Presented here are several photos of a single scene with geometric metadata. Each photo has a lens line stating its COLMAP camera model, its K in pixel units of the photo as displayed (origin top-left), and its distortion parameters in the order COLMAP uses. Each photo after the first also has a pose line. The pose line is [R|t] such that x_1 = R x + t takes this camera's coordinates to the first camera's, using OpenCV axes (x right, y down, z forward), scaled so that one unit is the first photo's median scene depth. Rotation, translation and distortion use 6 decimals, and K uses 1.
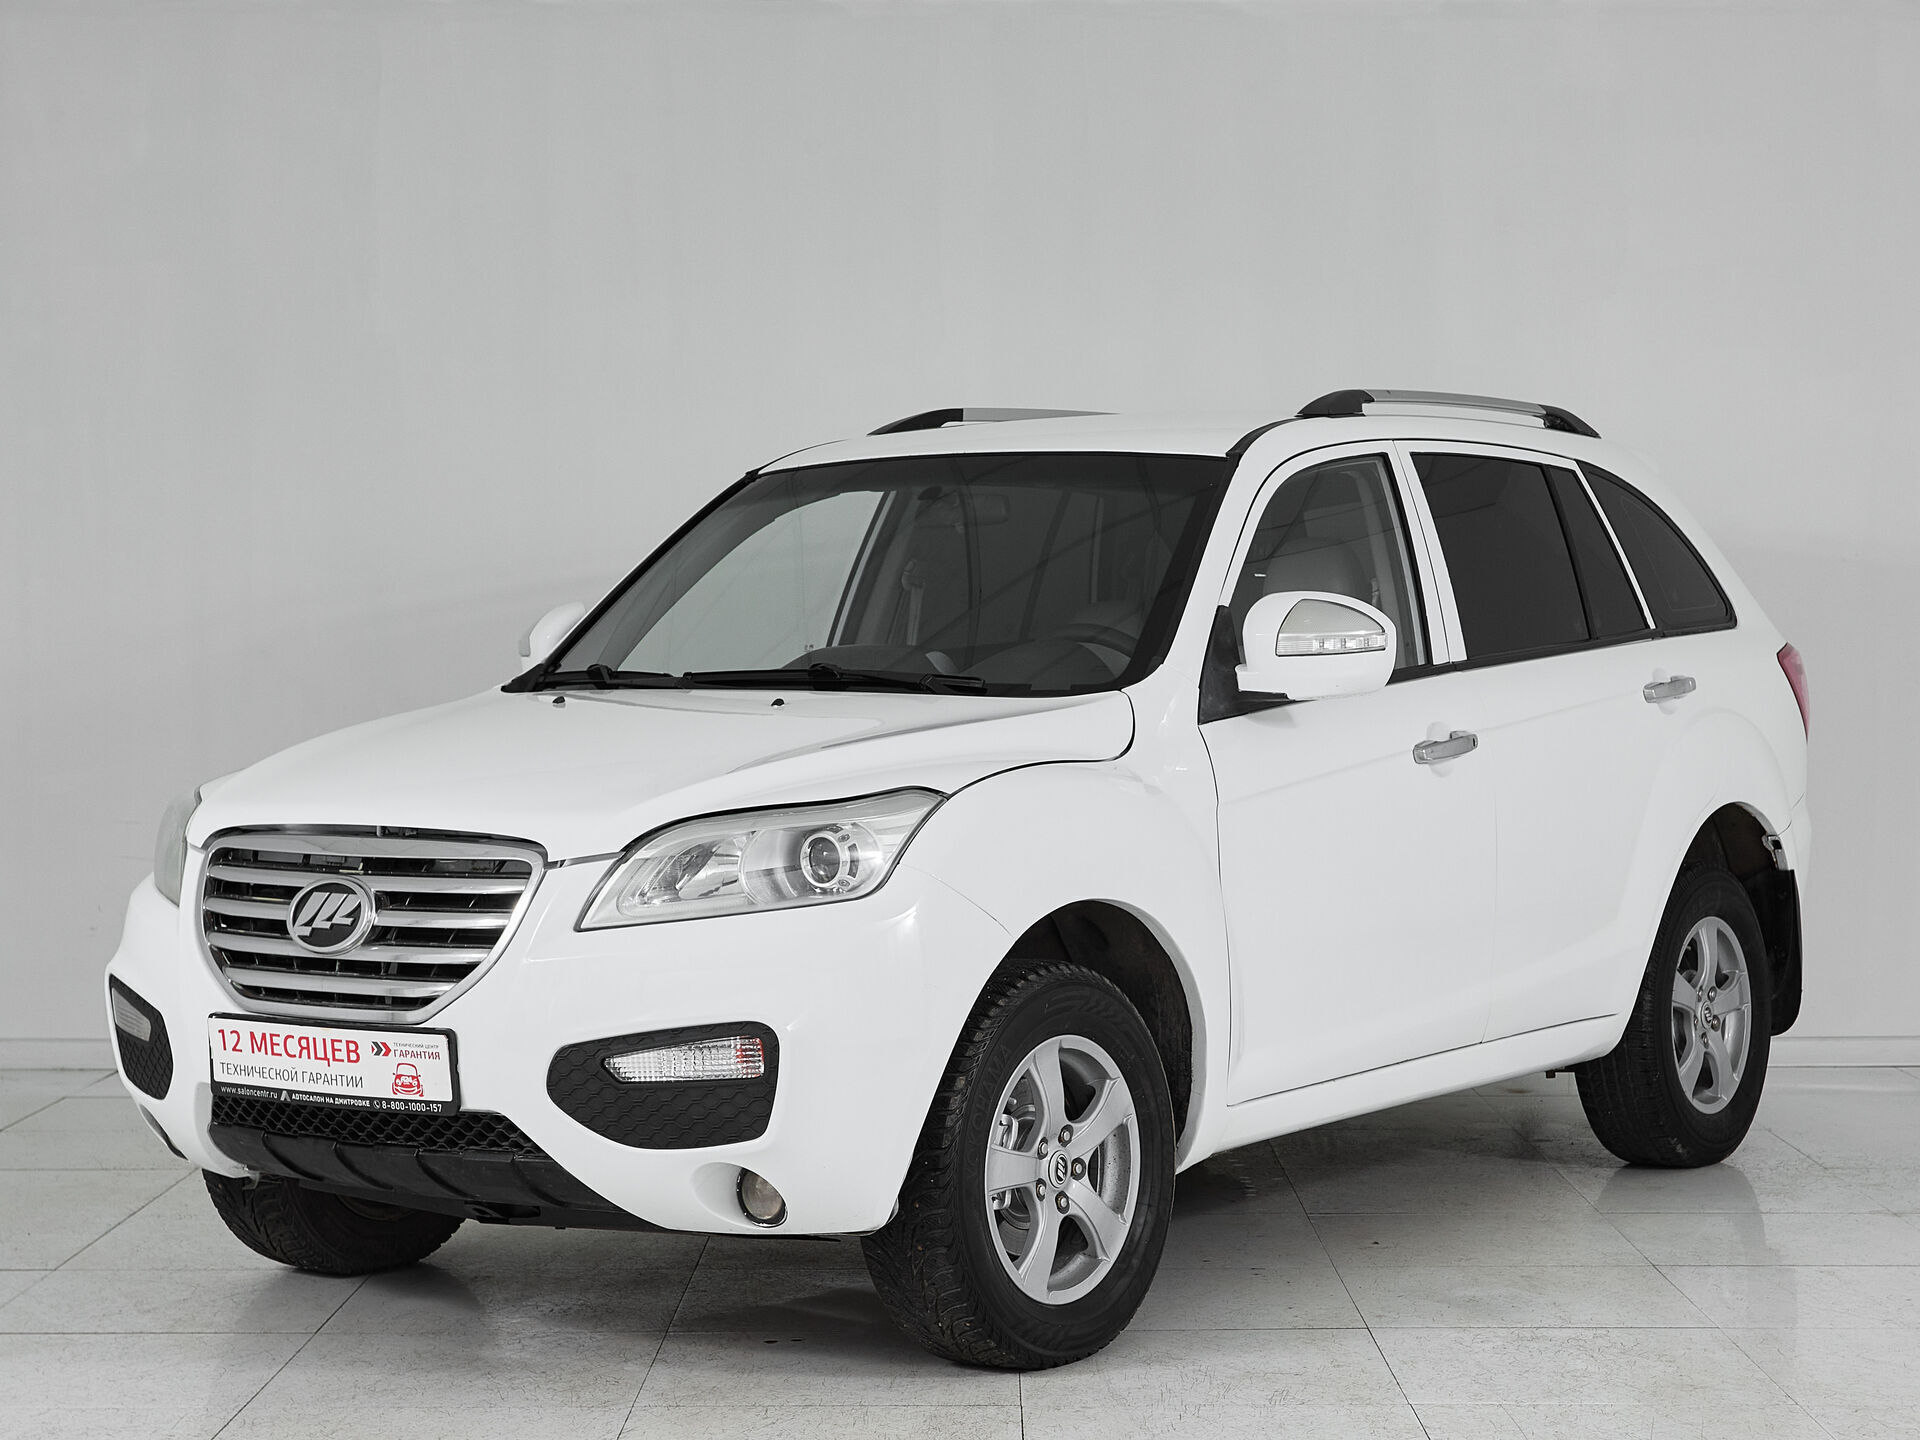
lens RADIAL K [[3563.3, 0, 867.2], [0, 3563.3, 715.9], [0, 0, 1]] dist [-0.025112, -0.042803]
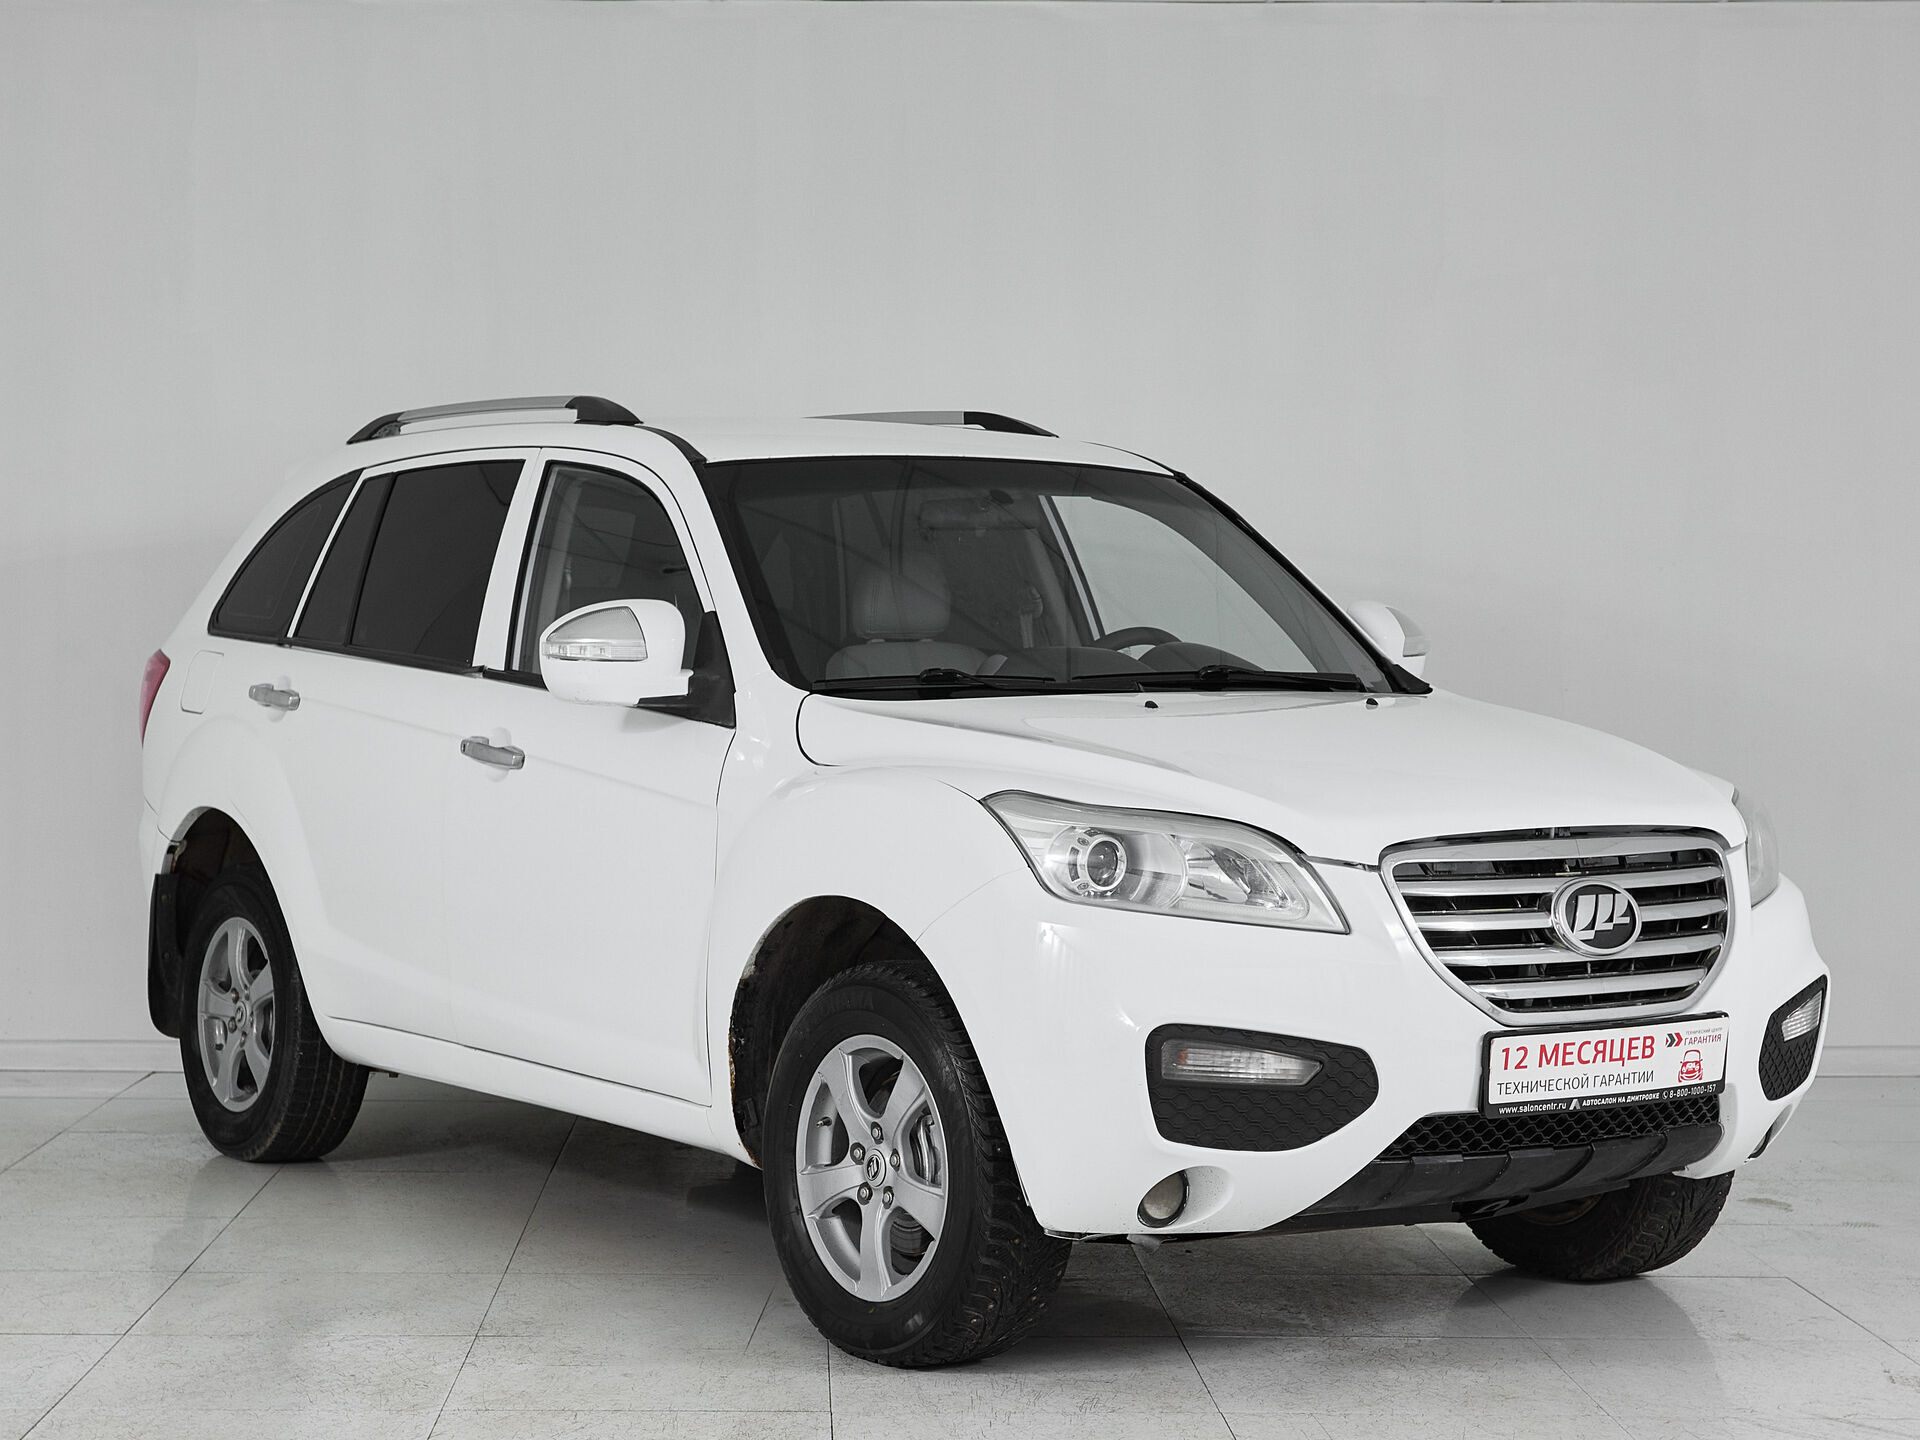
lens RADIAL K [[3563.3, 0, 867.2], [0, 3563.3, 715.9], [0, 0, 1]] dist [-0.025112, -0.042803]
pose [[0.358640, -0.013243, 0.933382, -1.164589], [0.015818, 0.999842, 0.008108, -0.011871], [-0.933342, 0.011856, 0.358793, 0.838325]]
